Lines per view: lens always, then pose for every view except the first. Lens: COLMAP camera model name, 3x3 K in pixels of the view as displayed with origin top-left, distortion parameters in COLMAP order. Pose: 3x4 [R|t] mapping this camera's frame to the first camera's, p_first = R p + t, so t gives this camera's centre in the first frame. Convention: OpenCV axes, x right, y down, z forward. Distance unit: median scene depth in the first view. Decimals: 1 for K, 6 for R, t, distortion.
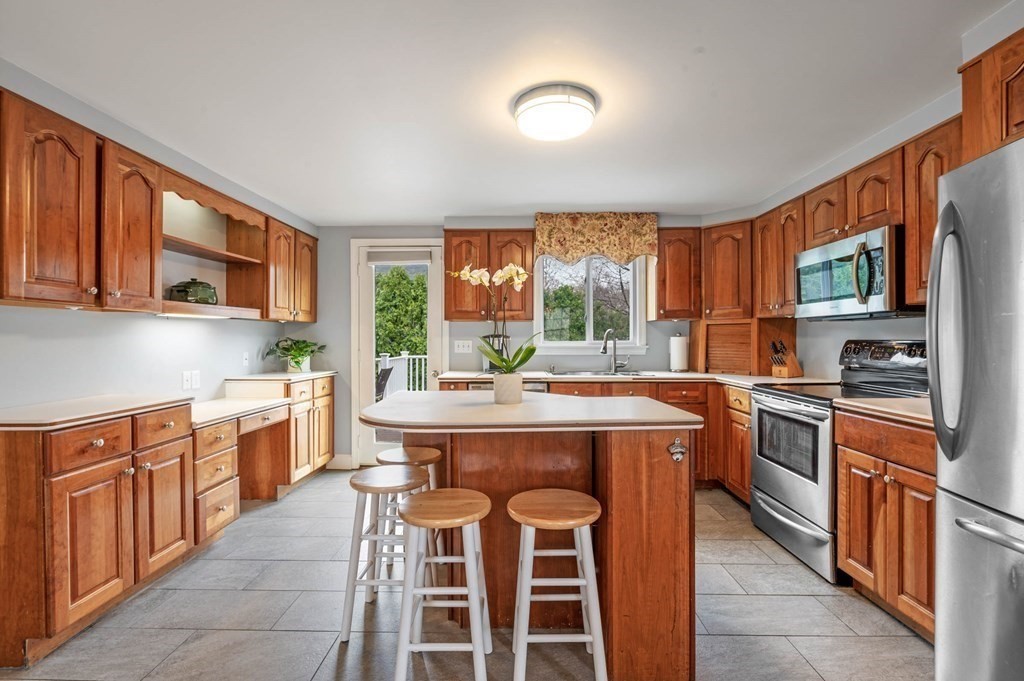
lens RADIAL K [[469.7, 0, 501.0], [0, 469.7, 340.3], [0, 0, 1]] dist [-0.002943, -0.000359]
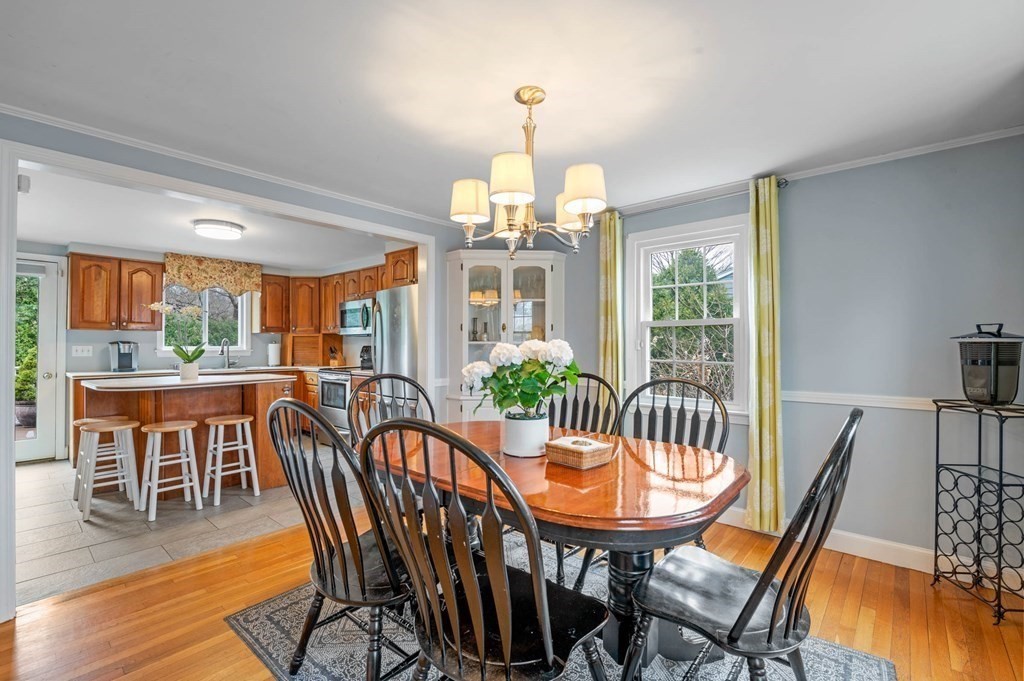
lens RADIAL K [[447.0, 0, 511.9], [0, 447.0, 345.8], [0, 0, 1]] dist [-0.003723, -0.000457]
pose [[0.633741, 0.002805, 0.773540, -0.302216], [-0.000439, 0.999995, -0.003266, 0.004199], [-0.773545, 0.001731, 0.633739, -0.617245]]
